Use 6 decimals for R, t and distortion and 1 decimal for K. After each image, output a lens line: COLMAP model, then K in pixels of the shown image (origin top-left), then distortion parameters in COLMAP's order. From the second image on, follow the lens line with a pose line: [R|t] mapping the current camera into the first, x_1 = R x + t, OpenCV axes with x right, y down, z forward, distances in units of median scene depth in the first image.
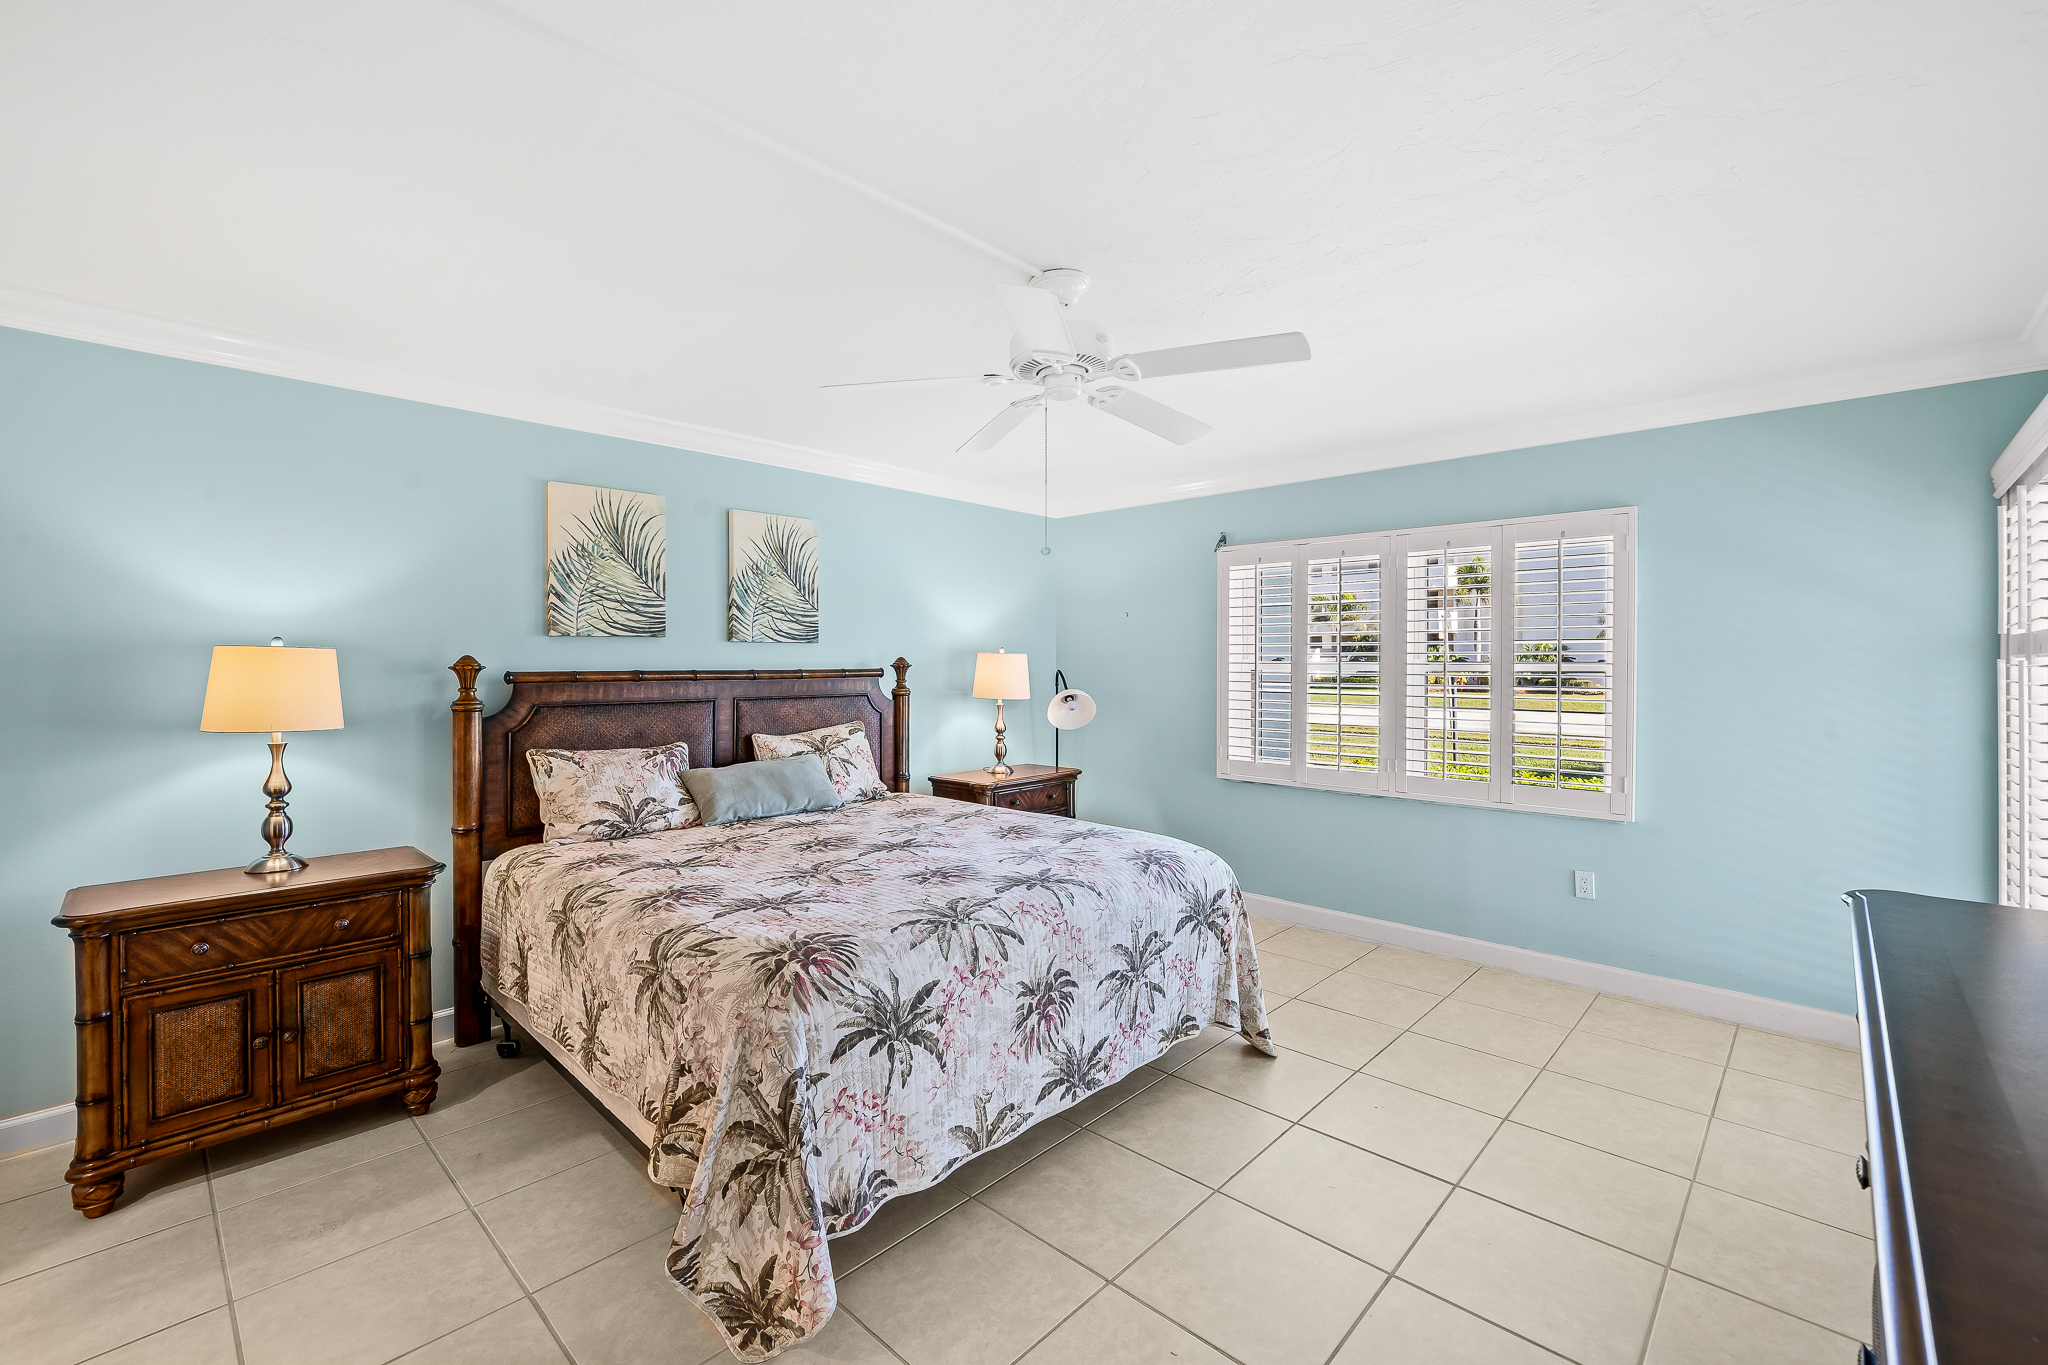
lens RADIAL K [[870.4, 0, 1027.6], [0, 870.4, 667.5], [0, 0, 1]] dist [-0.001084, -0.000200]
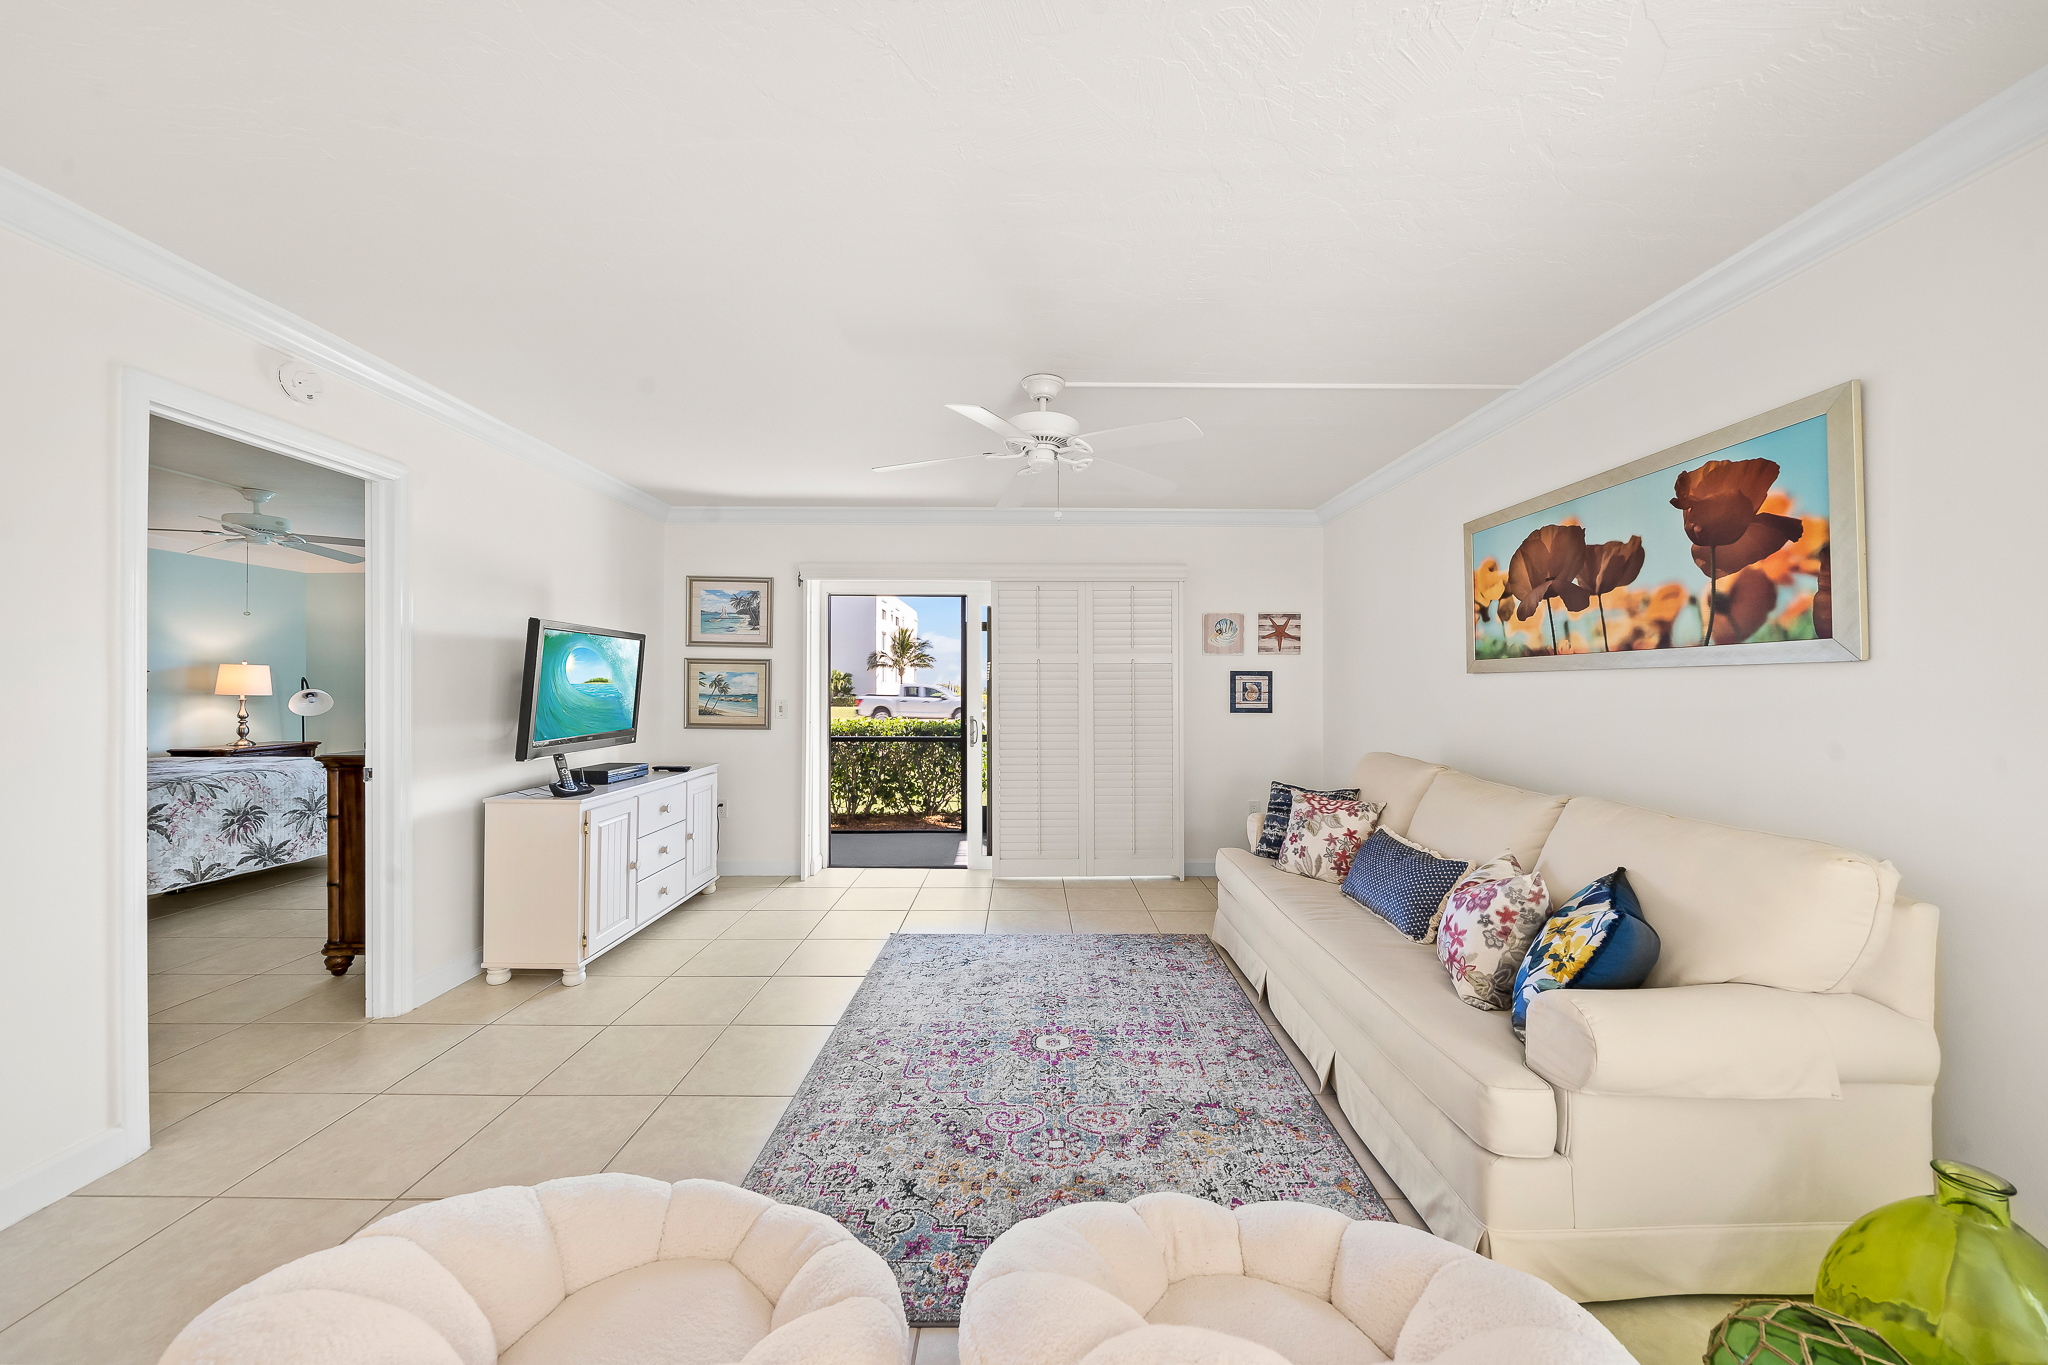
lens RADIAL K [[711.1, 0, 1029.4], [0, 711.1, 684.6], [0, 0, 1]] dist [-0.006390, -0.000117]
pose [[0.722027, 0.002499, 0.691860, 0.165923], [0.003357, 0.999969, -0.007116, 0.048104], [-0.691856, 0.007460, 0.721997, -1.247230]]
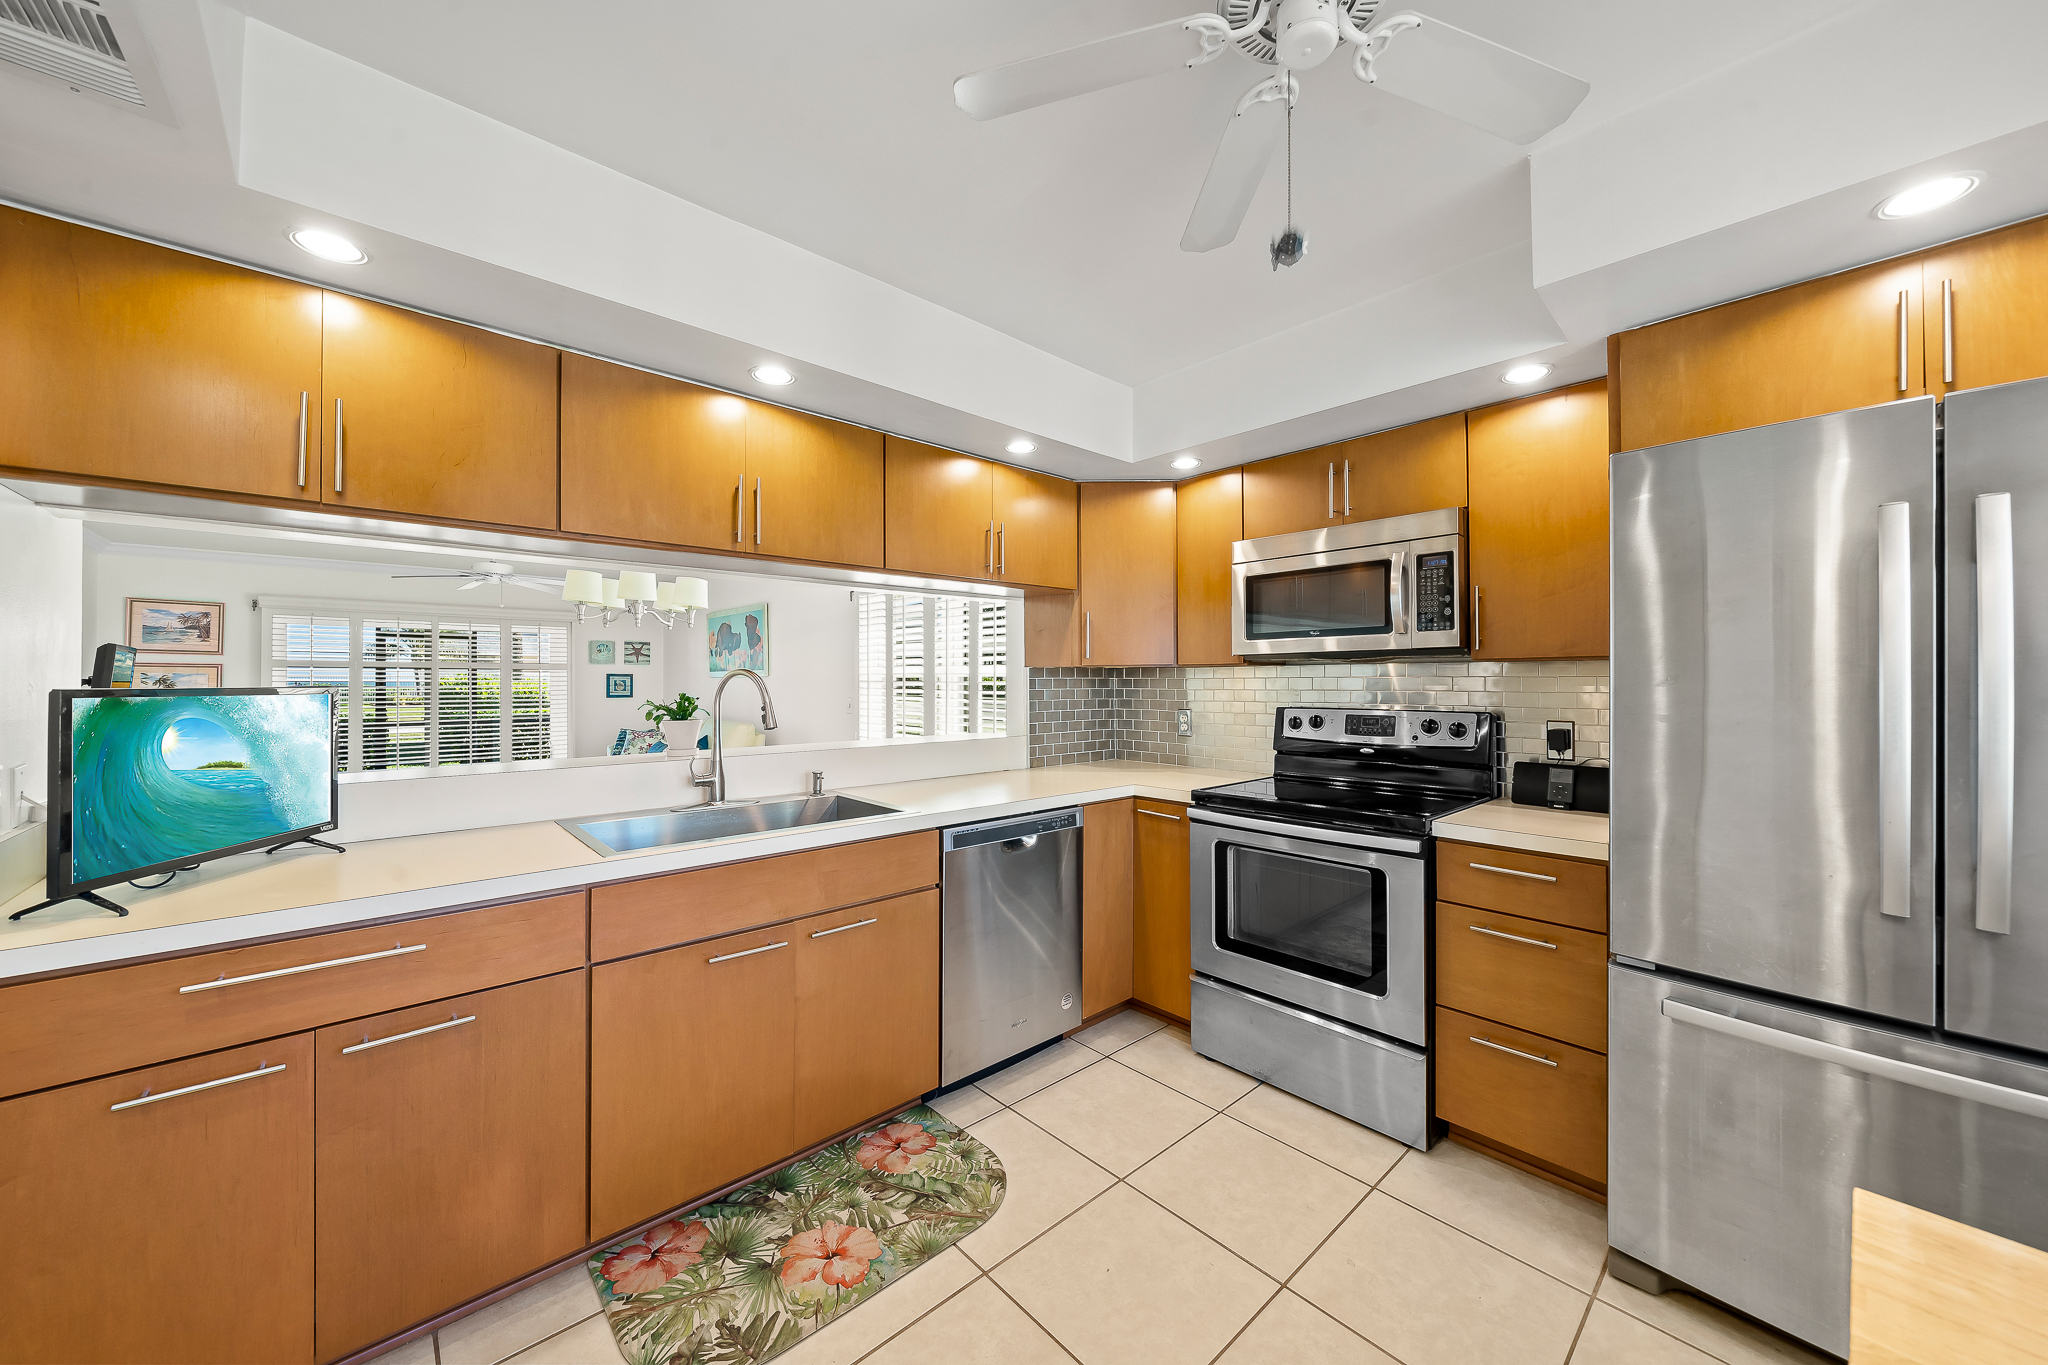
lens RADIAL K [[741.6, 0, 1029.9], [0, 741.6, 678.8], [0, 0, 1]] dist [-0.003938, 0.000018]
pose [[0.072827, 0.001374, 0.997344, -1.115780], [0.006908, 0.999974, -0.001882, 0.044462], [-0.997321, 0.007027, 0.072816, -2.225392]]
